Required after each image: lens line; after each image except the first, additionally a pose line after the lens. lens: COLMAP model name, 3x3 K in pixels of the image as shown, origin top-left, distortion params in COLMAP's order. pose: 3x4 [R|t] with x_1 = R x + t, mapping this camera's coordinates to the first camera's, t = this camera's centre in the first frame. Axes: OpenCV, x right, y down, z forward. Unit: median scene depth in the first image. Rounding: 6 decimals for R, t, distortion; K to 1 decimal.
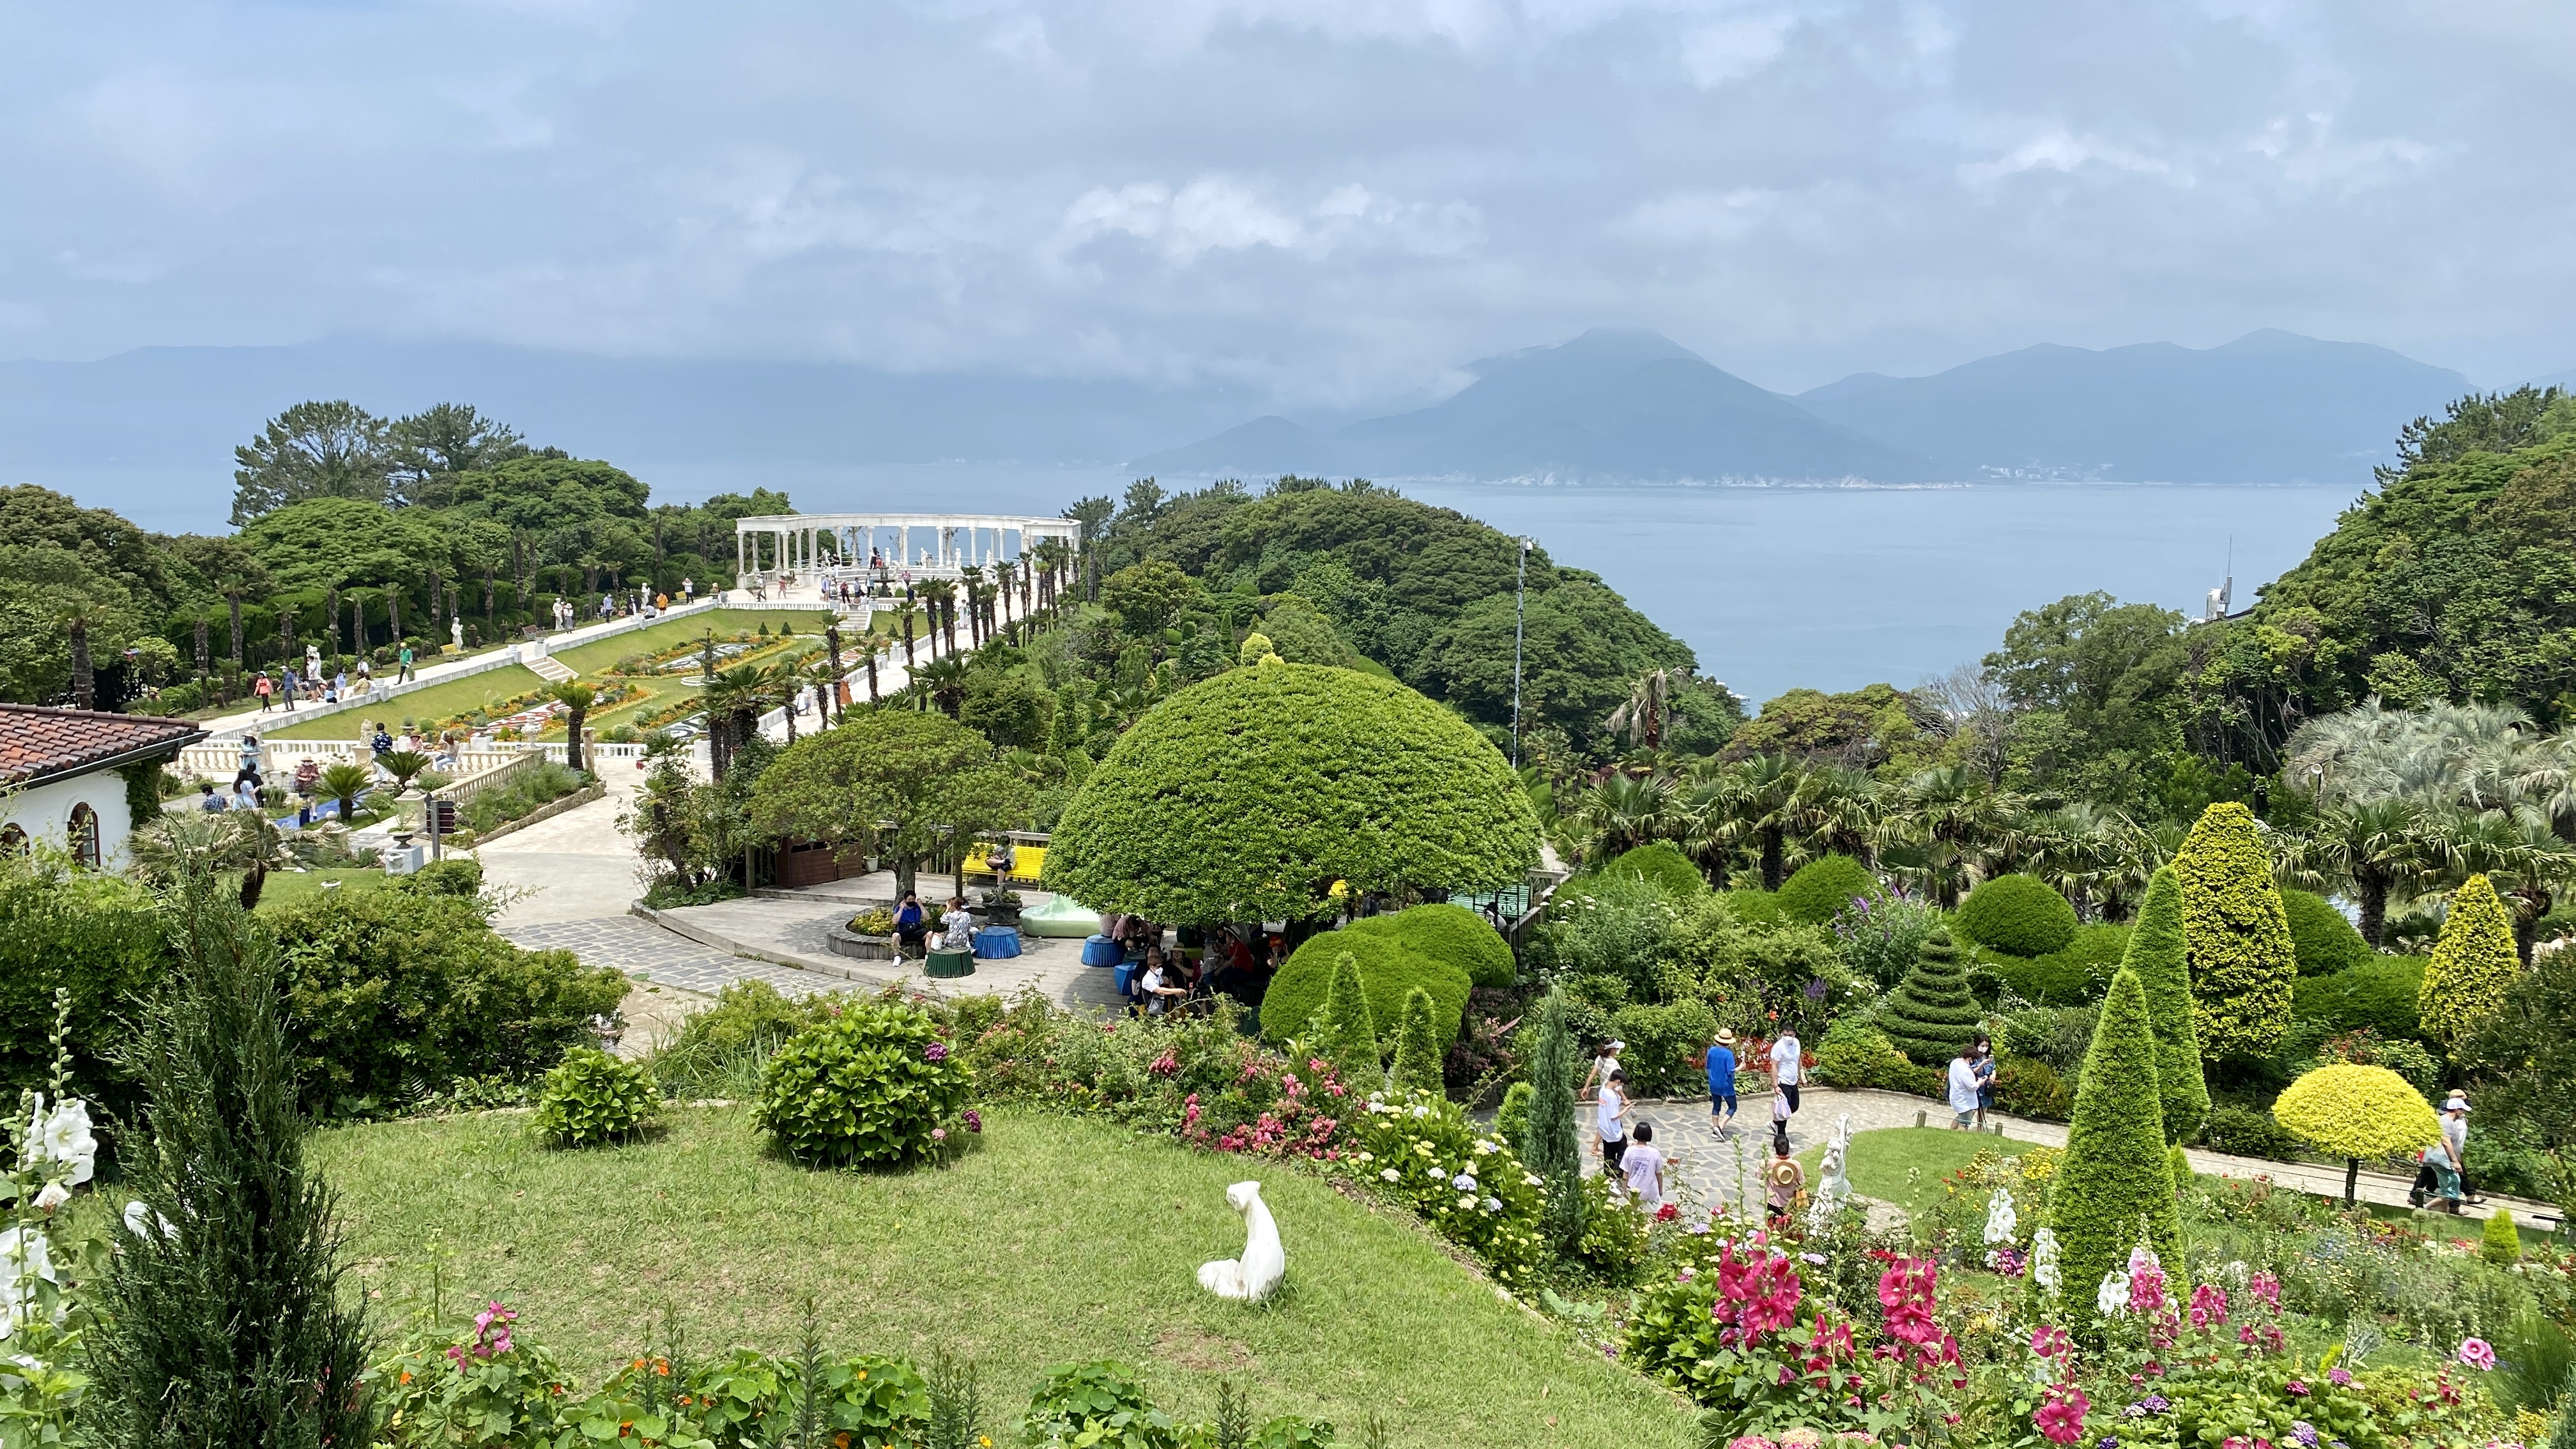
lens RADIAL K [[2018.6, 0, 1287.6], [0, 2018.6, 724.4], [0, 0, 1]] dist [0.036144, -0.014868]
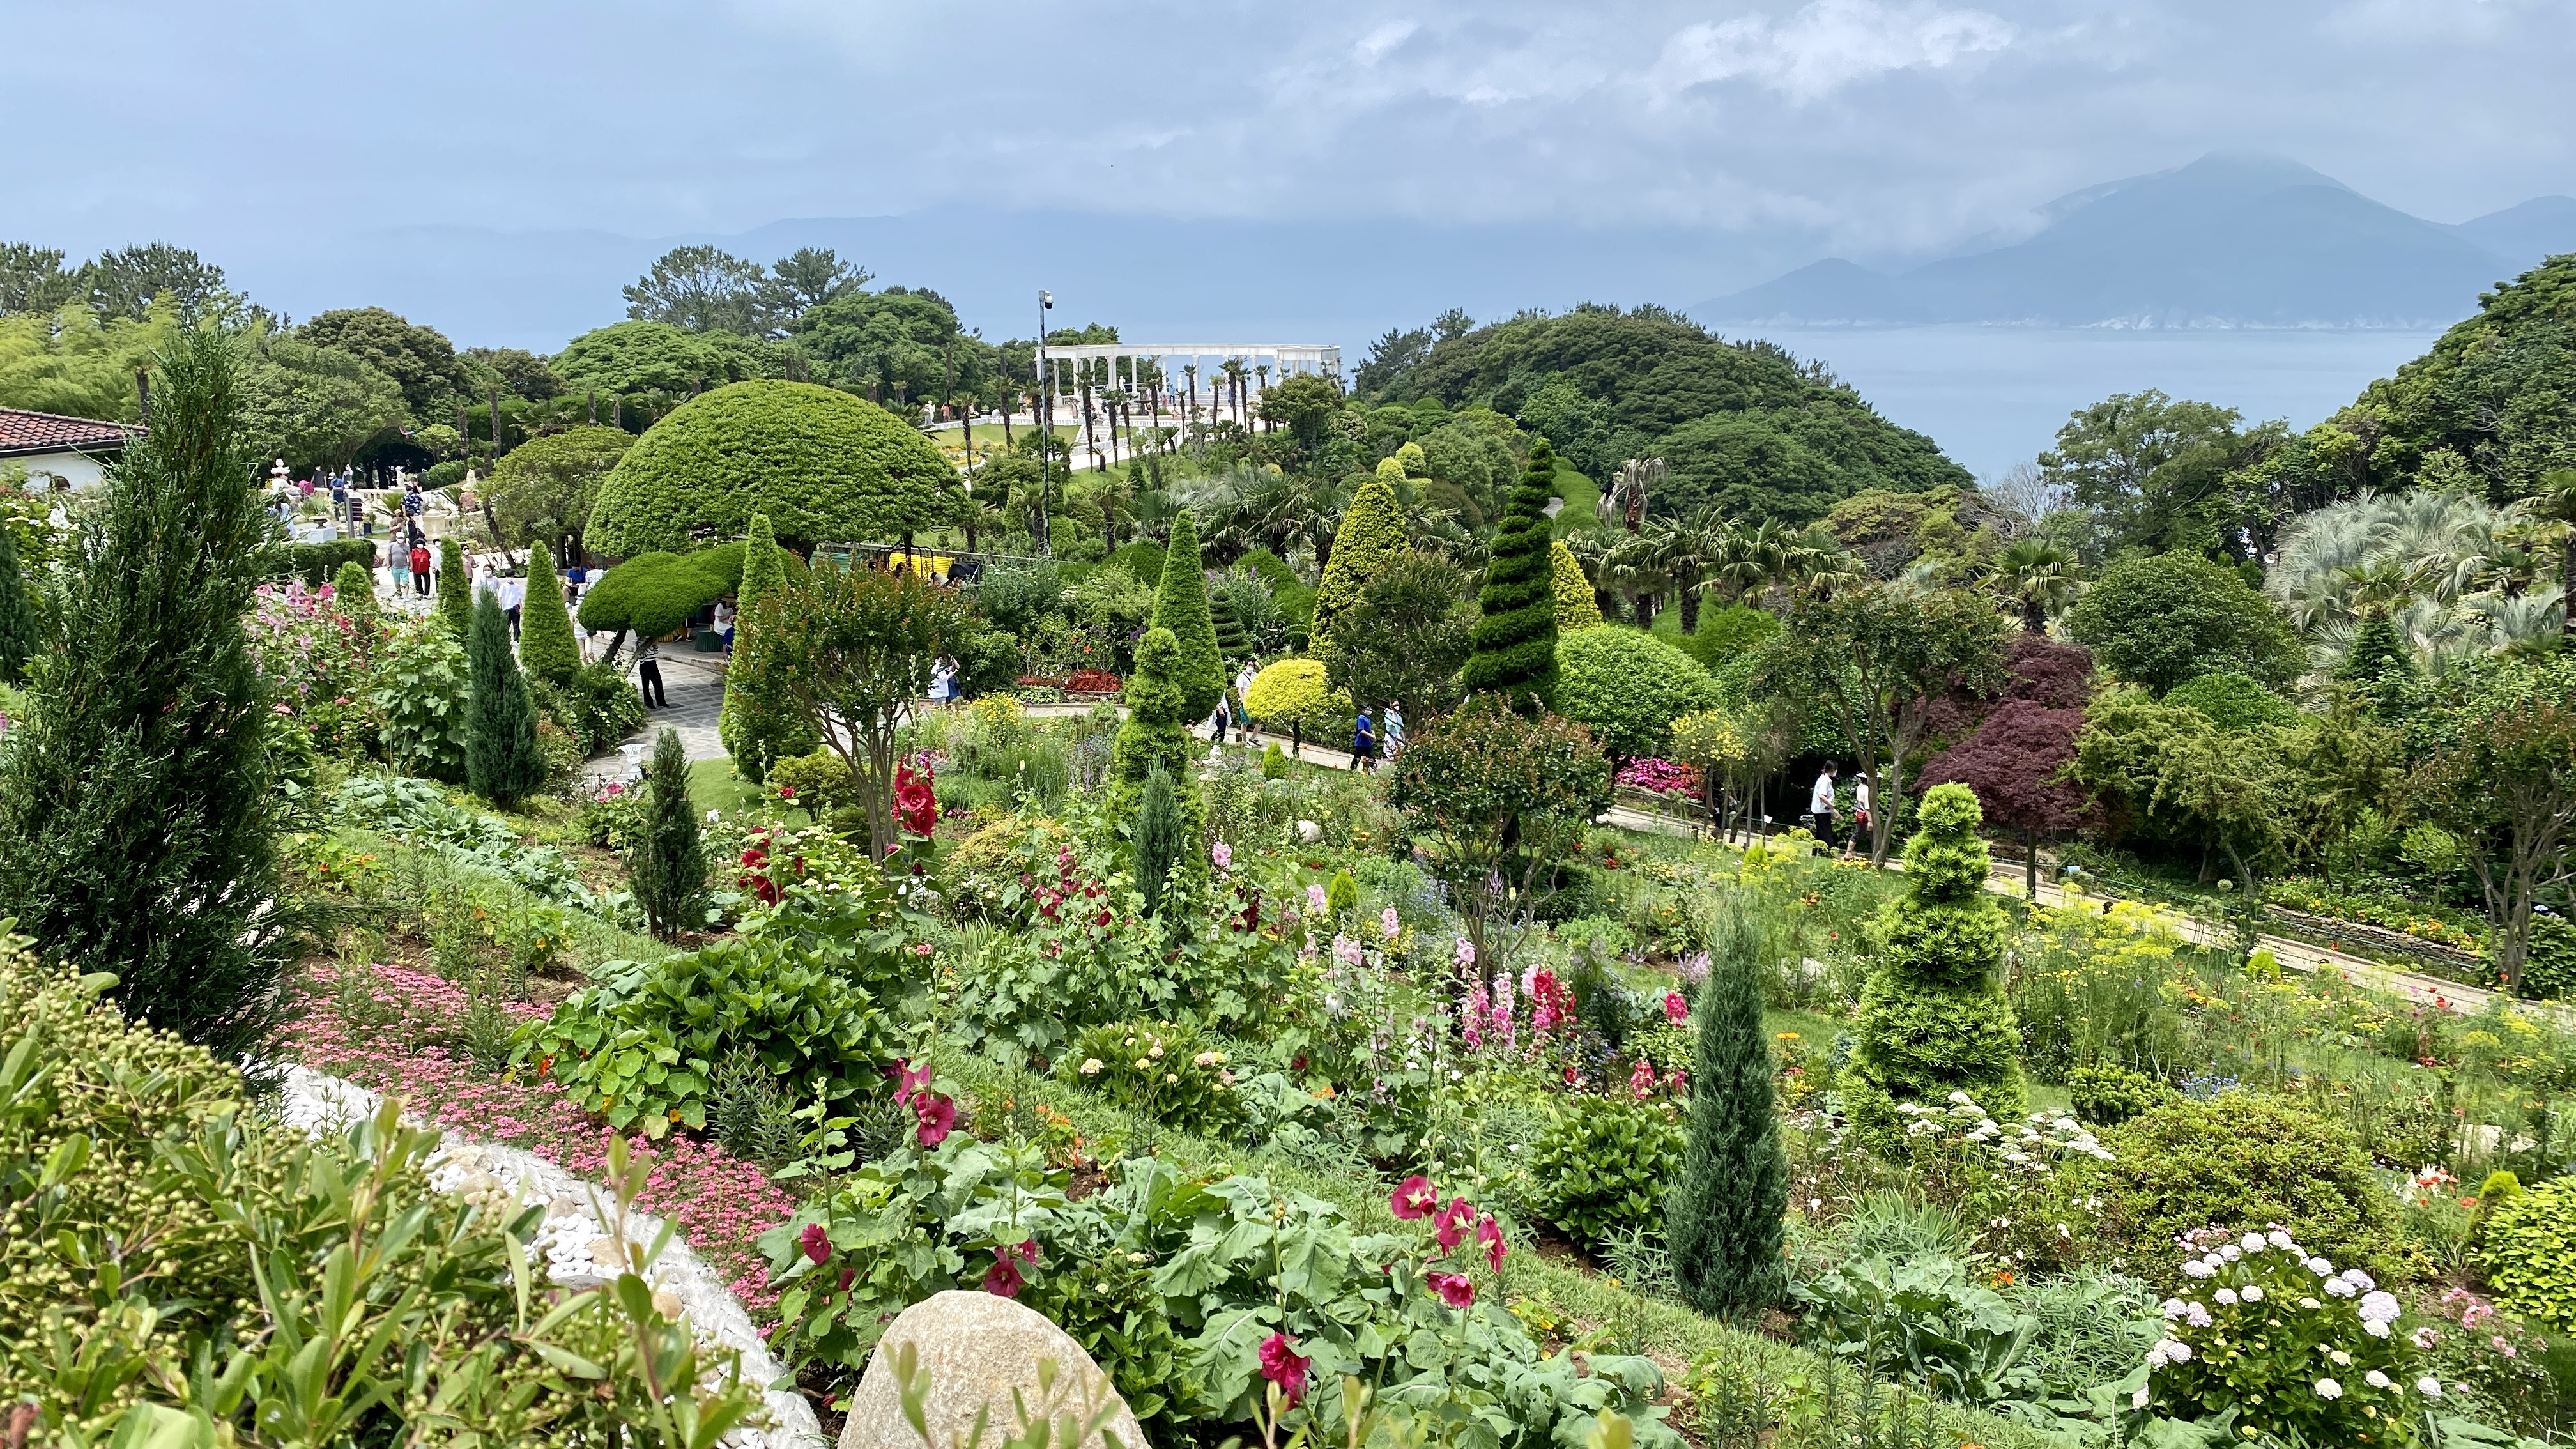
lens RADIAL K [[2018.6, 0, 1288.7], [0, 2018.6, 724.1], [0, 0, 1]] dist [0.036144, -0.014868]
pose [[0.963428, 0.040743, -0.264850, 0.183580], [-0.021964, 0.997055, 0.073482, 0.023912], [0.267064, -0.064977, 0.961486, -0.058313]]
